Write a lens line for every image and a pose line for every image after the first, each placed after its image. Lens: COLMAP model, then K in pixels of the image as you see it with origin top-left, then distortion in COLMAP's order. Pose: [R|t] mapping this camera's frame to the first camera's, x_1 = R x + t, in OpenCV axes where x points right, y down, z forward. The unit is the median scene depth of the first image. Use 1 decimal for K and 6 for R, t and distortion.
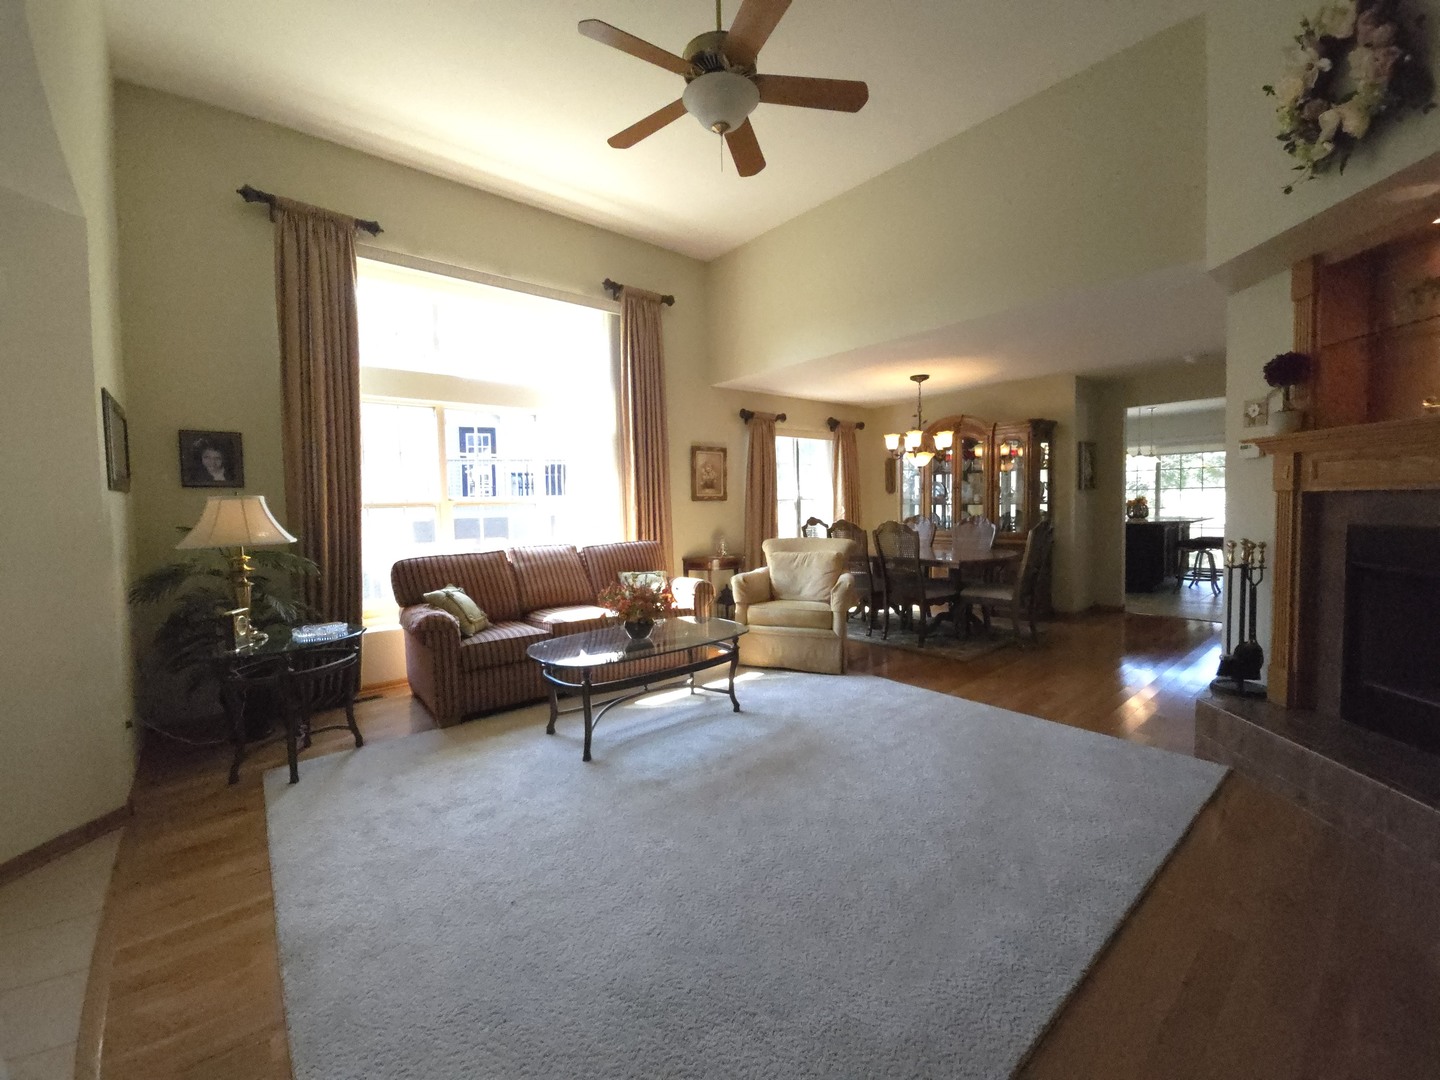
lens RADIAL K [[593.5, 0, 729.4], [0, 593.5, 532.9], [0, 0, 1]] dist [0.007516, -0.005862]
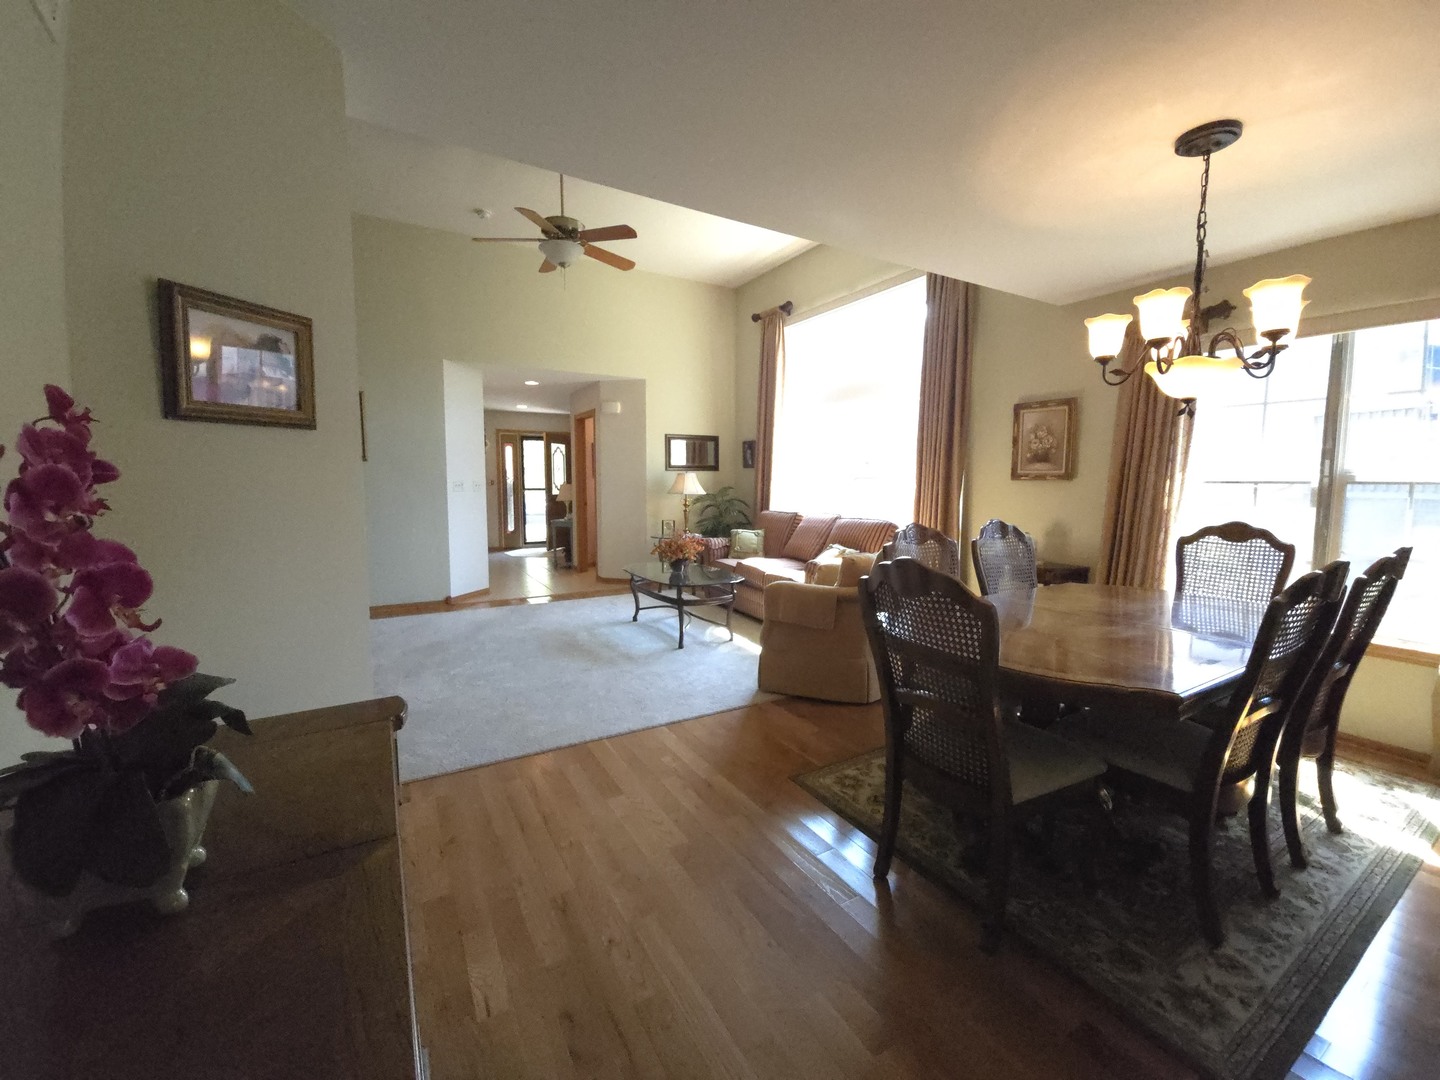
lens RADIAL K [[593.5, 0, 729.4], [0, 593.5, 532.9], [0, 0, 1]] dist [0.007516, -0.005862]
pose [[-0.177248, 0.108265, -0.978193, 1.143539], [-0.052281, 0.991492, 0.119210, -0.092065], [0.982777, 0.072271, -0.170080, 1.242081]]
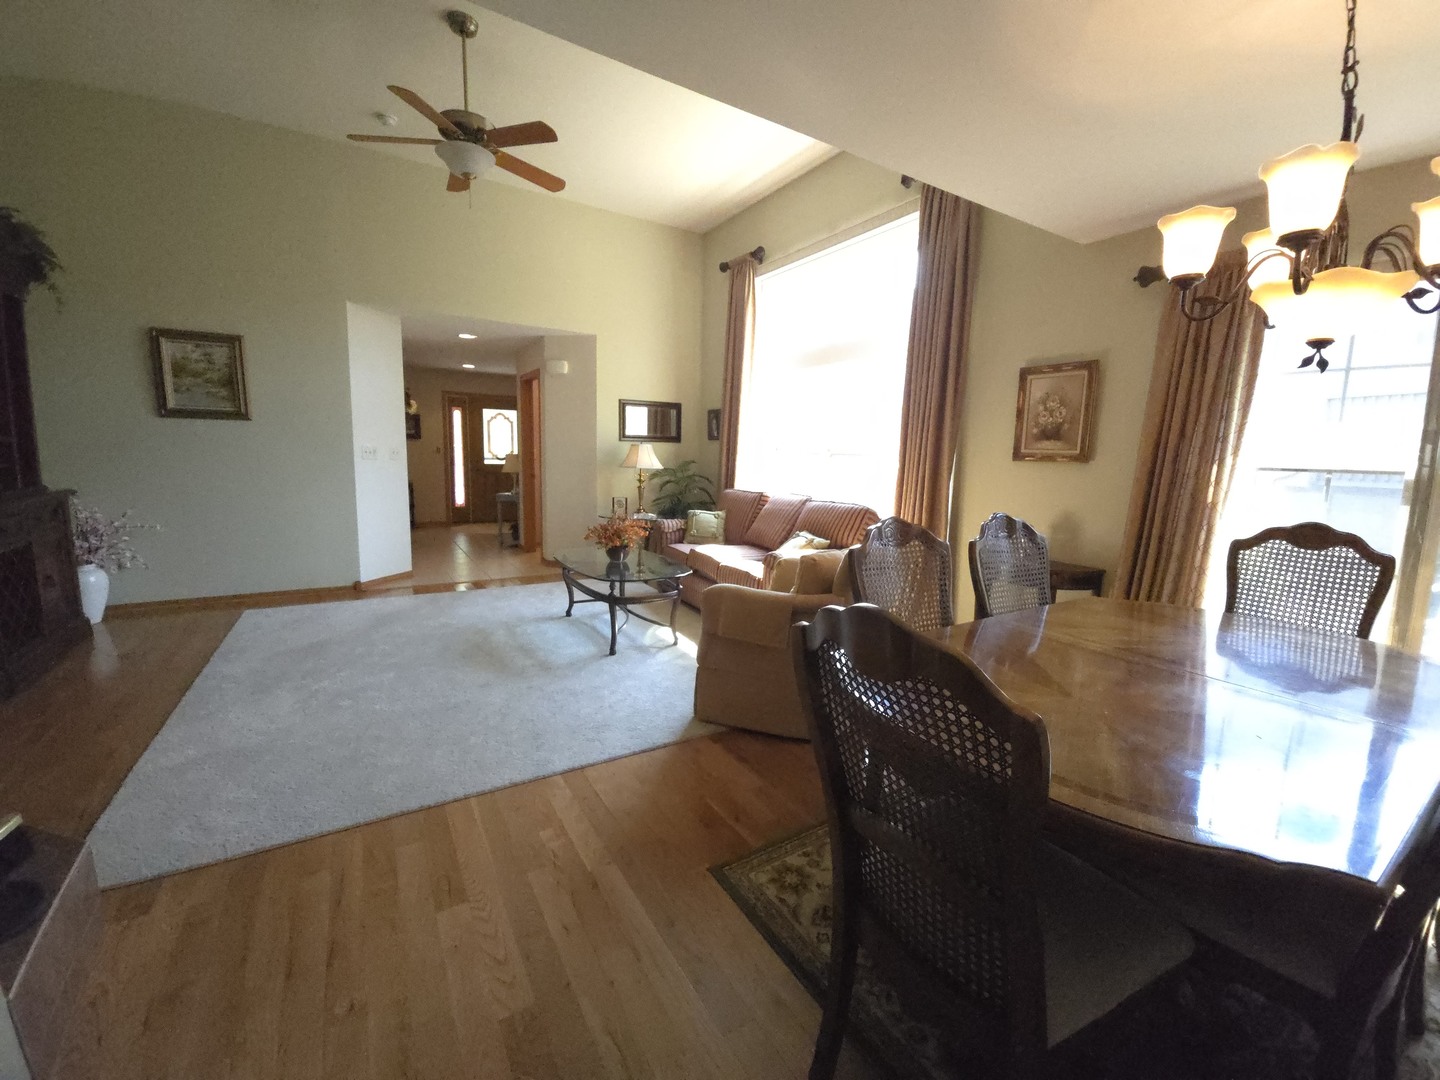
lens RADIAL K [[593.5, 0, 729.4], [0, 593.5, 532.9], [0, 0, 1]] dist [0.007516, -0.005862]
pose [[-0.153603, 0.147854, -0.977008, 0.928840], [-0.075500, 0.984096, 0.160796, -0.089838], [0.985244, 0.098463, -0.139997, 1.272094]]
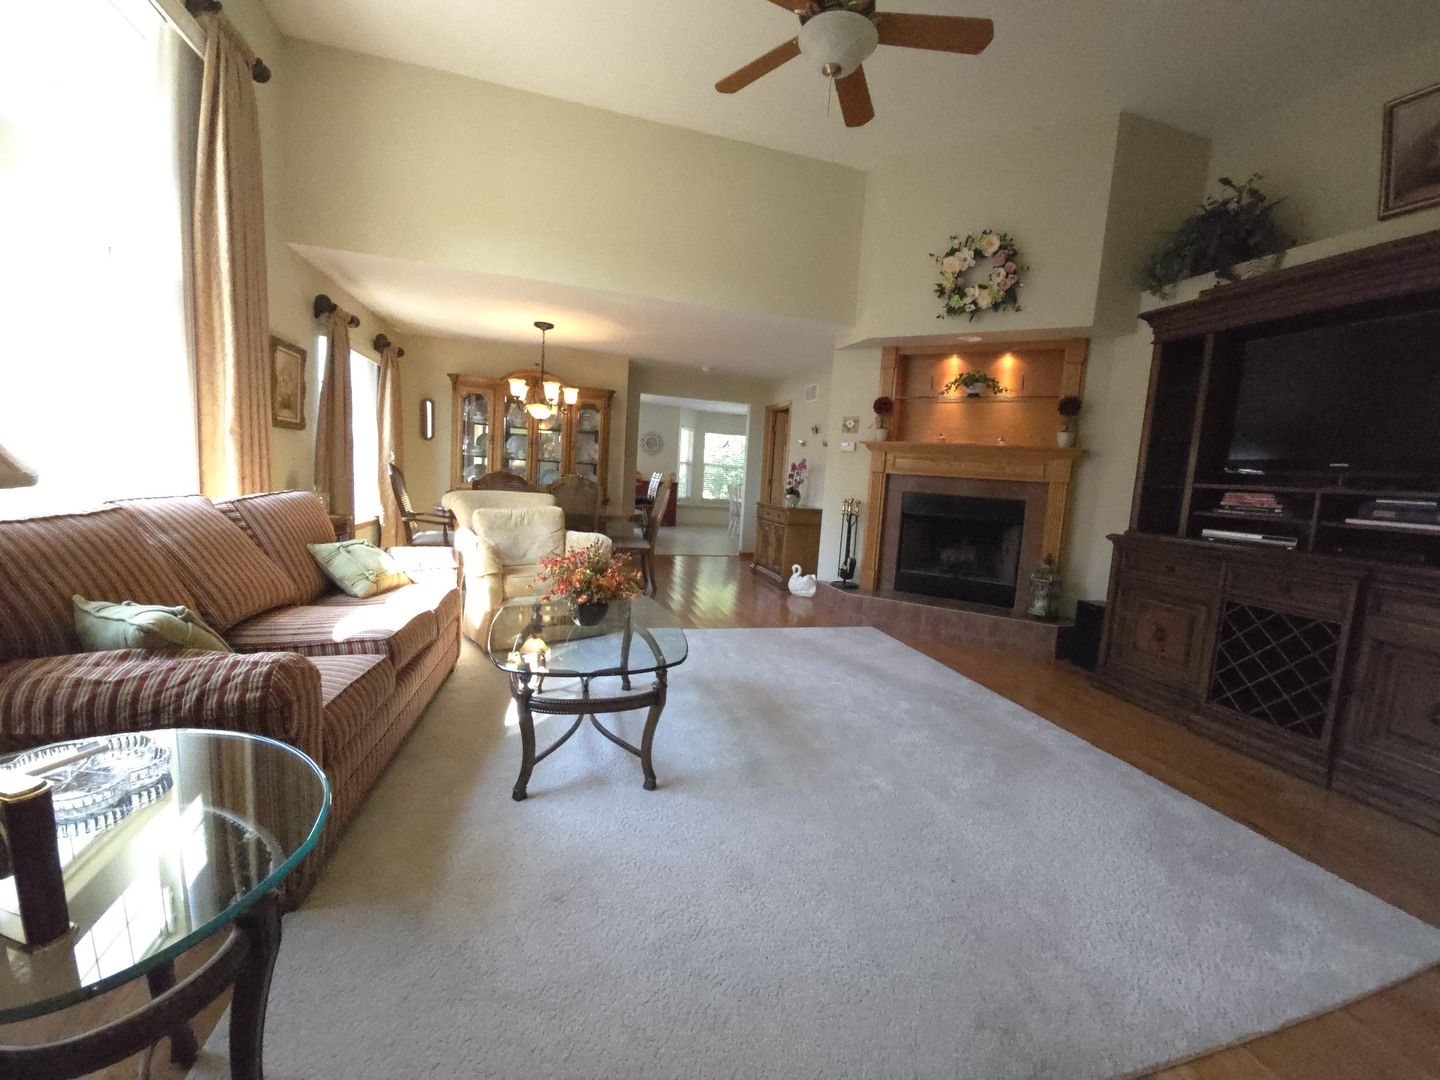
lens RADIAL K [[593.5, 0, 729.4], [0, 593.5, 532.9], [0, 0, 1]] dist [0.007516, -0.005862]
pose [[0.407378, -0.043168, 0.912239, -0.683720], [-0.023215, 0.998070, 0.057597, 0.015591], [-0.912965, -0.044641, 0.405590, 0.499372]]
